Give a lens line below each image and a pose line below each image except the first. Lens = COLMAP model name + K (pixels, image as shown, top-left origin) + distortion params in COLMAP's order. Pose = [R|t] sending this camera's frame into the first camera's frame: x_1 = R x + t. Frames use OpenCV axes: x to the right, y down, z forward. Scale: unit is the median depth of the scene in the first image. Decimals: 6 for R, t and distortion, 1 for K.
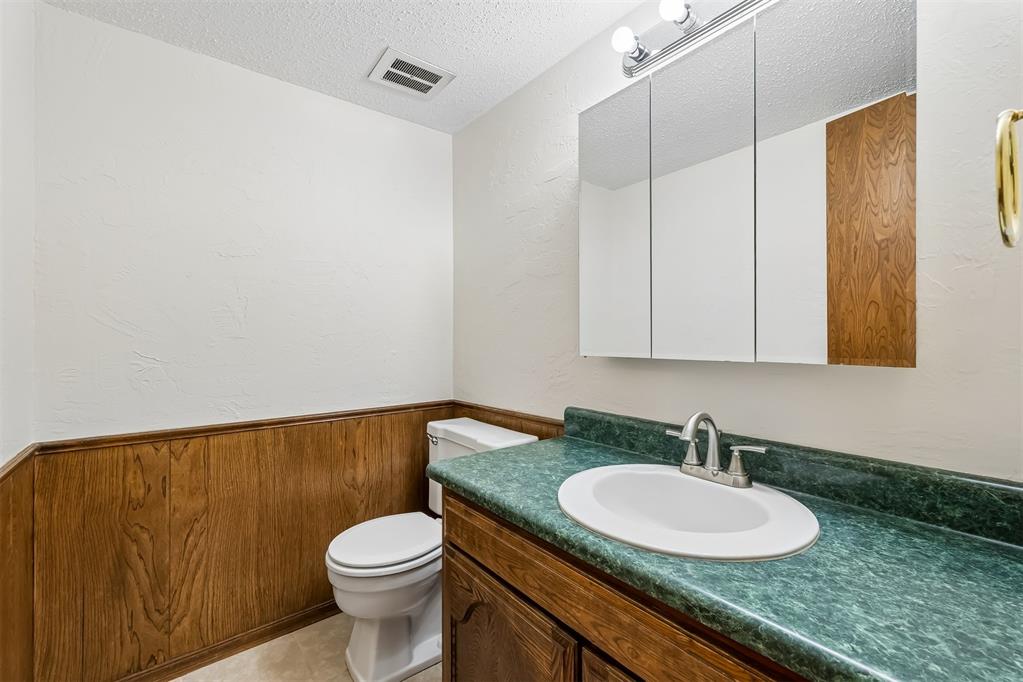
lens RADIAL K [[431.8, 0, 511.3], [0, 431.8, 343.9], [0, 0, 1]] dist [0.004055, -0.000190]
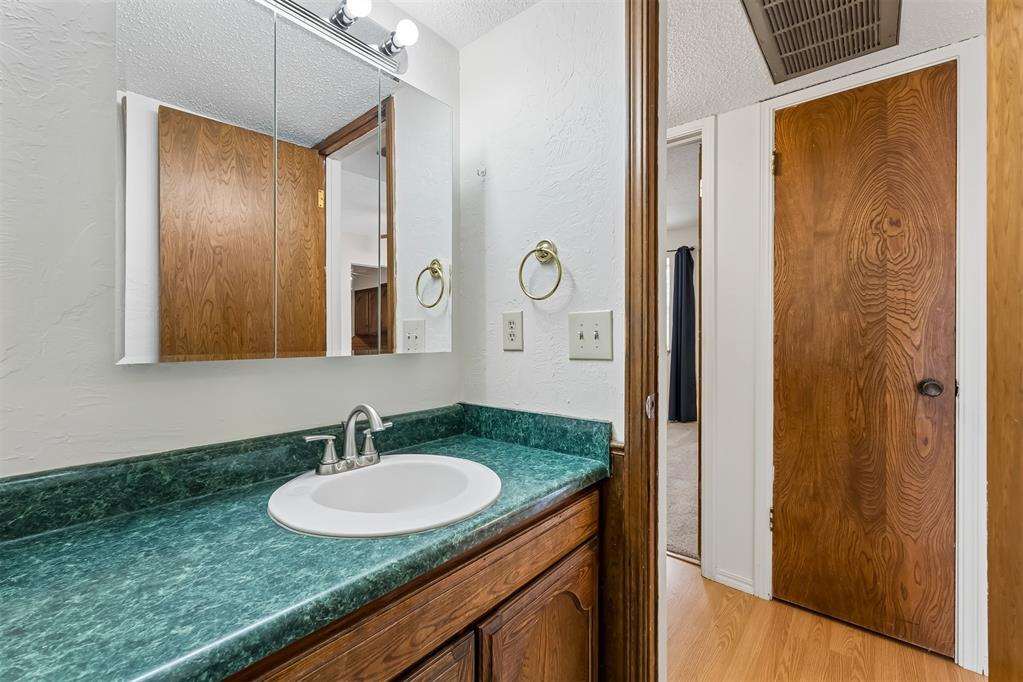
lens RADIAL K [[431.8, 0, 510.8], [0, 431.8, 334.8], [0, 0, 1]] dist [0.004055, -0.000190]
pose [[-0.207078, 0.005765, 0.978307, -0.622572], [0.006654, 0.999968, -0.004485, -0.004279], [-0.978302, 0.005581, -0.207110, 0.800895]]
